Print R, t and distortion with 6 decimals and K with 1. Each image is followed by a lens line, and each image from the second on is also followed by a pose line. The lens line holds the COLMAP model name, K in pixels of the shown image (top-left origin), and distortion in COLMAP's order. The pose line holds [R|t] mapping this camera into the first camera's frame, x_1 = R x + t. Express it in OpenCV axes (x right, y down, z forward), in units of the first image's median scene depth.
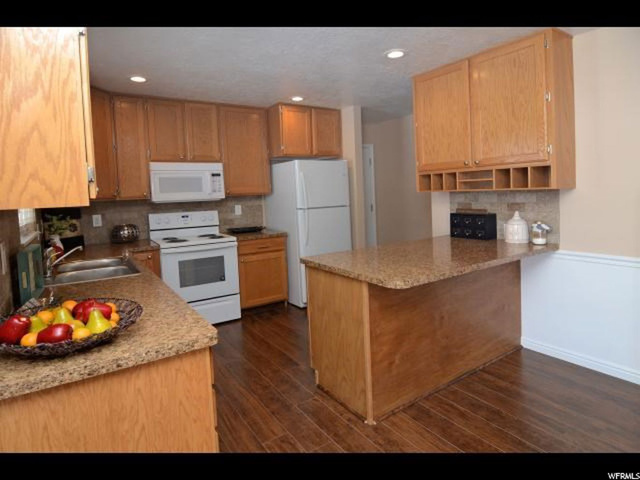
lens RADIAL K [[370.4, 0, 317.5], [0, 370.4, 207.0], [0, 0, 1]] dist [-0.010519, -0.005403]
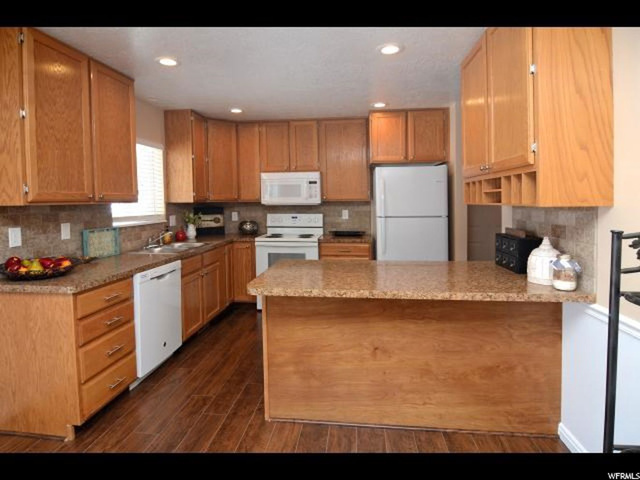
lens RADIAL K [[370.4, 0, 308.0], [0, 370.4, 209.0], [0, 0, 1]] dist [-0.010519, -0.005403]
pose [[0.752507, 0.043961, -0.657116, 0.467556], [-0.045900, 0.998844, 0.014260, -0.021265], [0.656983, 0.019431, 0.753655, 0.136446]]
